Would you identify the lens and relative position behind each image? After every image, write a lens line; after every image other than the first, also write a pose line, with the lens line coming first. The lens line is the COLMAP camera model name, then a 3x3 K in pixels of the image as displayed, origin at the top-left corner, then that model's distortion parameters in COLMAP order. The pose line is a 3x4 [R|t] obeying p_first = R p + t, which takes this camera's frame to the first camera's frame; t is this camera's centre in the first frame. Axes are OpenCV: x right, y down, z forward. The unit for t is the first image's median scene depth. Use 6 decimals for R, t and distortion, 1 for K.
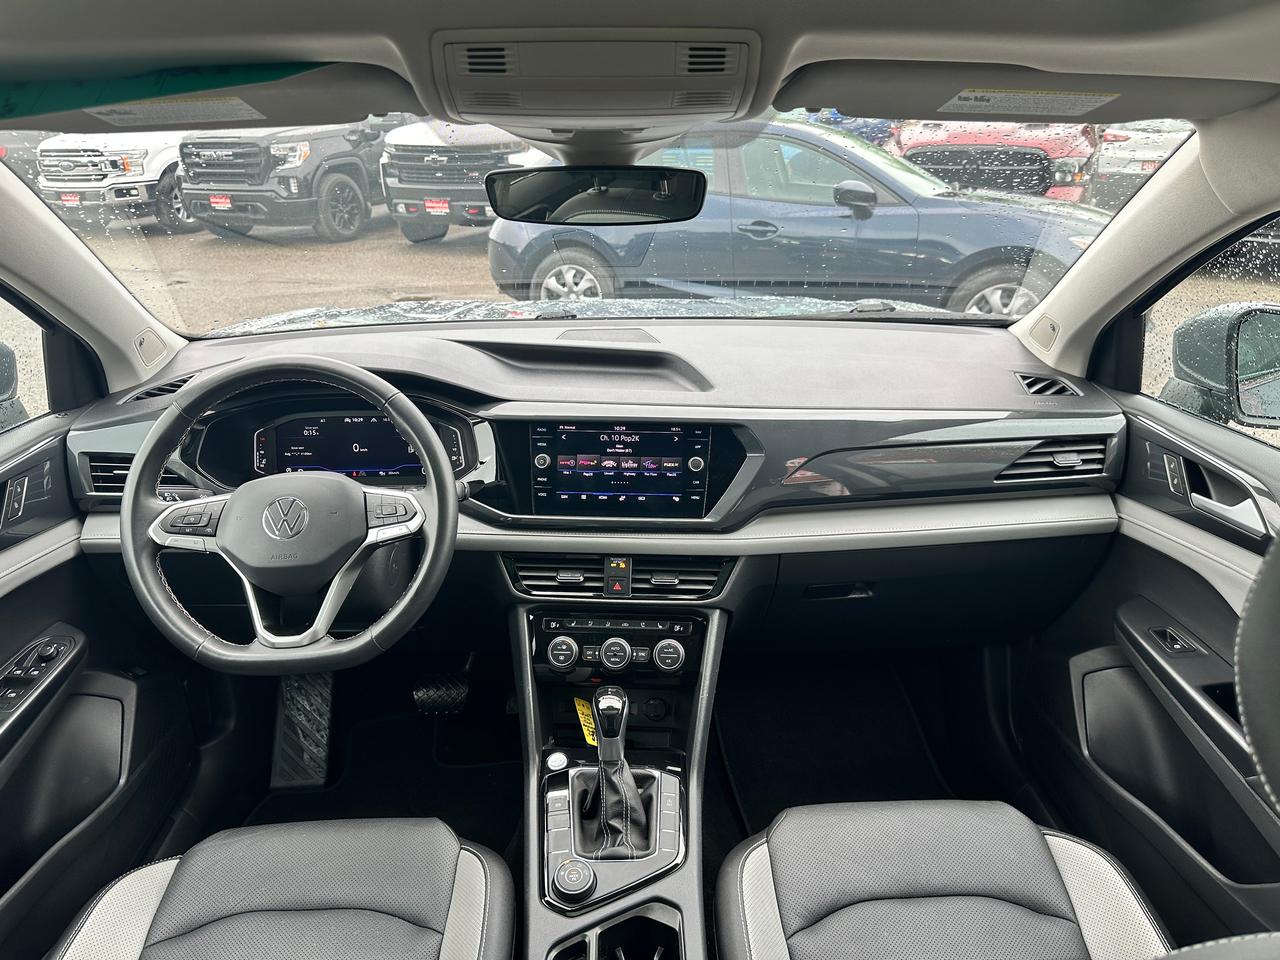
lens RADIAL K [[917.6, 0, 643.9], [0, 917.6, 464.1], [0, 0, 1]] dist [0.026299, -0.031418]
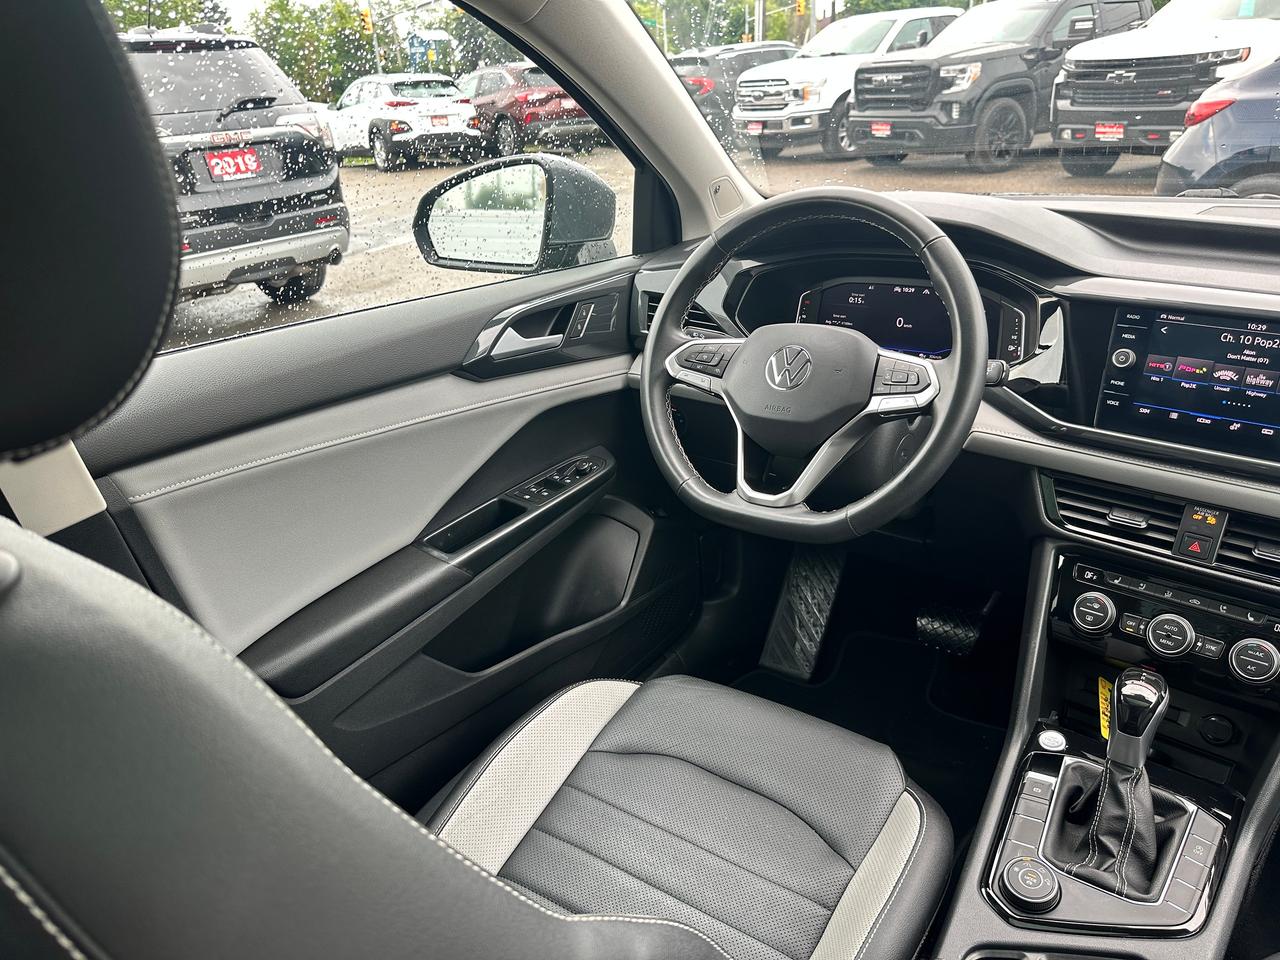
lens RADIAL K [[917.6, 0, 637.0], [0, 917.6, 489.9], [0, 0, 1]] dist [0.026299, -0.031418]
pose [[0.786267, 0.219801, -0.577470, 0.035496], [-0.169543, 0.975464, 0.140445, 0.062841], [0.594171, -0.012521, 0.804241, 0.154864]]
